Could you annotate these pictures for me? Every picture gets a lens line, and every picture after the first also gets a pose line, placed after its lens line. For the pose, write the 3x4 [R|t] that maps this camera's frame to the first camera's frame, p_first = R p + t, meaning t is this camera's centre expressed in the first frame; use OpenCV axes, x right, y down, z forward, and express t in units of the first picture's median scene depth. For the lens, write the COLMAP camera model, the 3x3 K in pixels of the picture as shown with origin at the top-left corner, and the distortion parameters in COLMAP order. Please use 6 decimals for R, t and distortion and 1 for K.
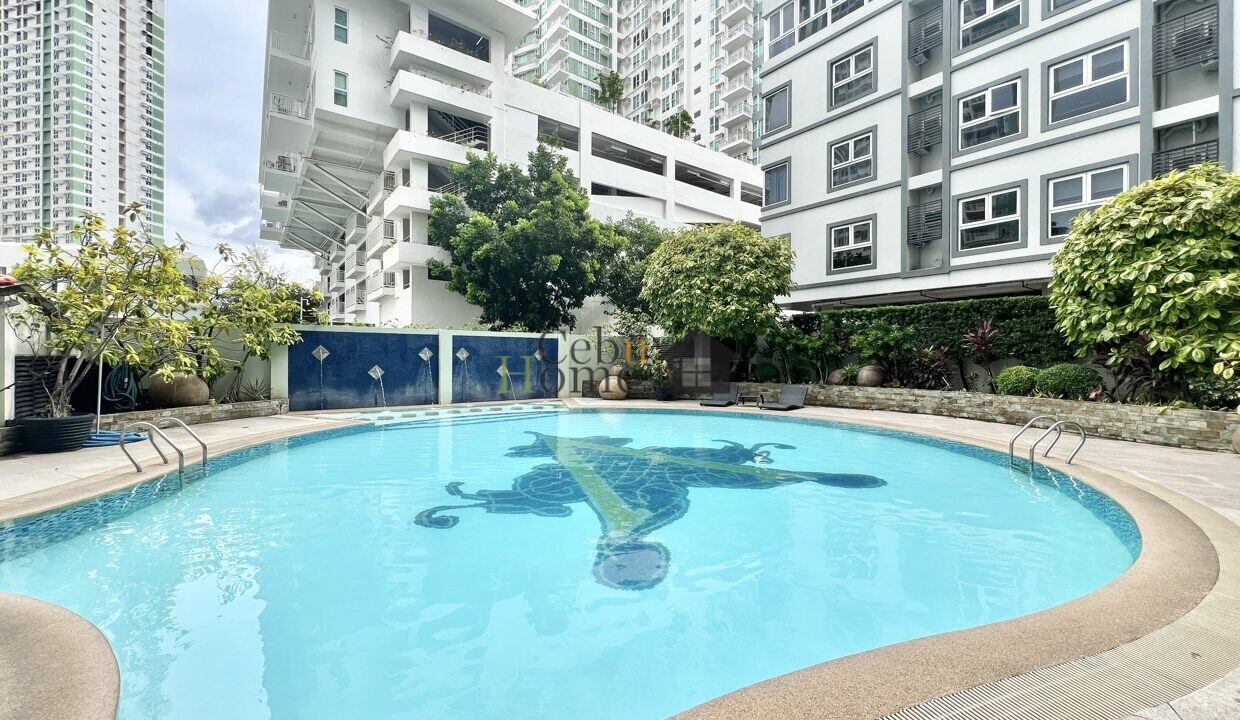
lens RADIAL K [[494.7, 0, 617.5], [0, 494.7, 360.1], [0, 0, 1]] dist [-0.000942, 0.000358]
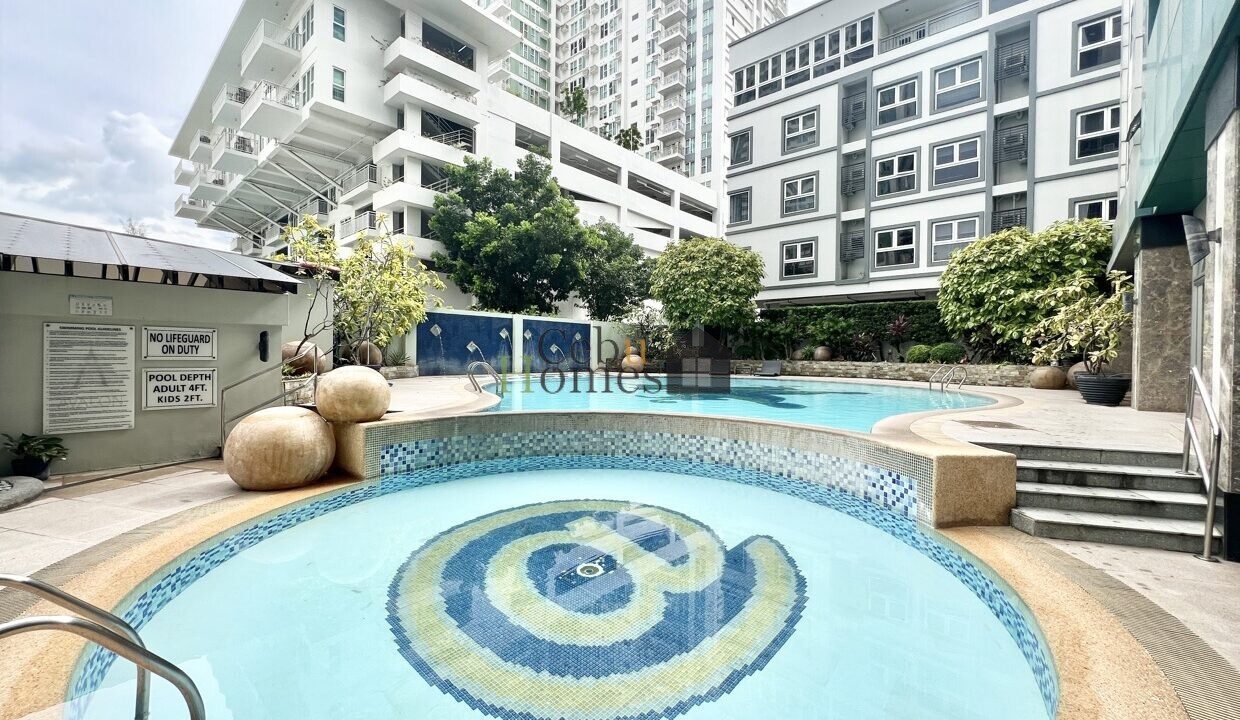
lens RADIAL K [[494.7, 0, 616.0], [0, 494.7, 360.4], [0, 0, 1]] dist [-0.000942, 0.000358]
pose [[0.981498, 0.004528, 0.191417, -0.299952], [-0.006596, 0.999927, 0.010165, 0.035700], [-0.191357, -0.011240, 0.981456, -0.246126]]
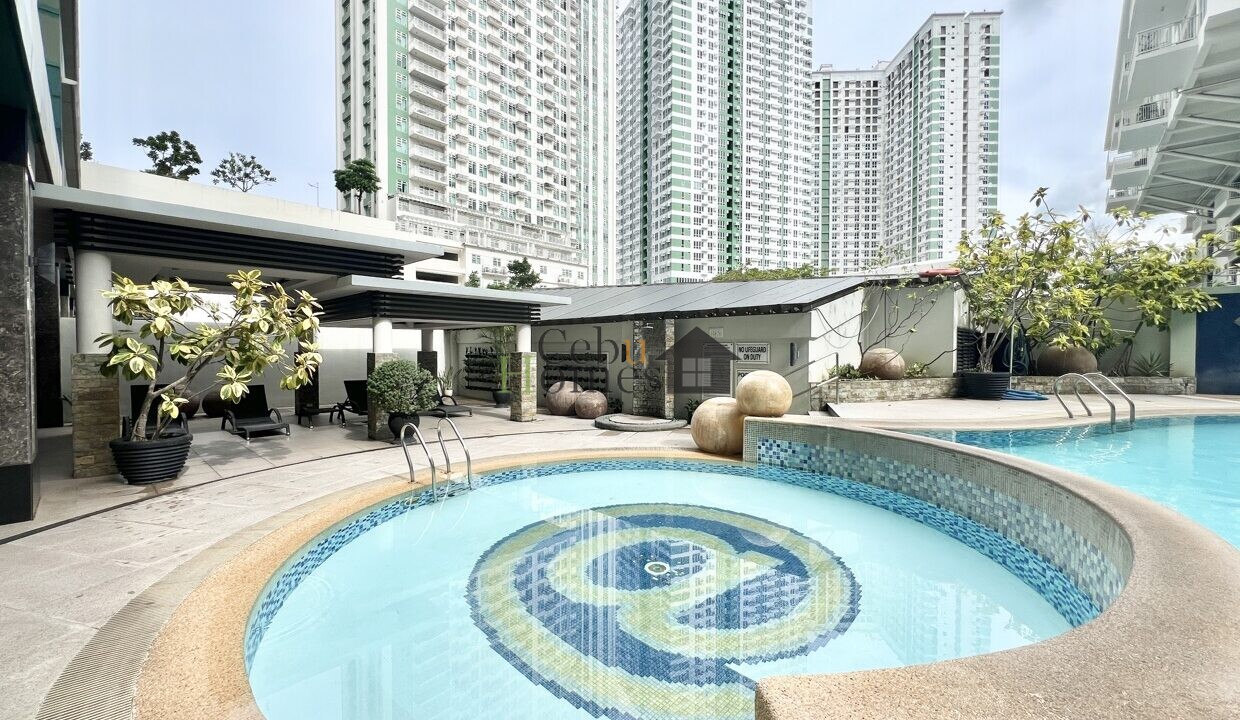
lens RADIAL K [[494.7, 0, 618.2], [0, 494.7, 361.2], [0, 0, 1]] dist [-0.000942, 0.000358]
pose [[0.182575, 0.017280, -0.983040, -0.020439], [-0.004366, 0.999850, 0.016765, 0.029656], [0.983182, 0.001231, 0.182623, -0.074347]]
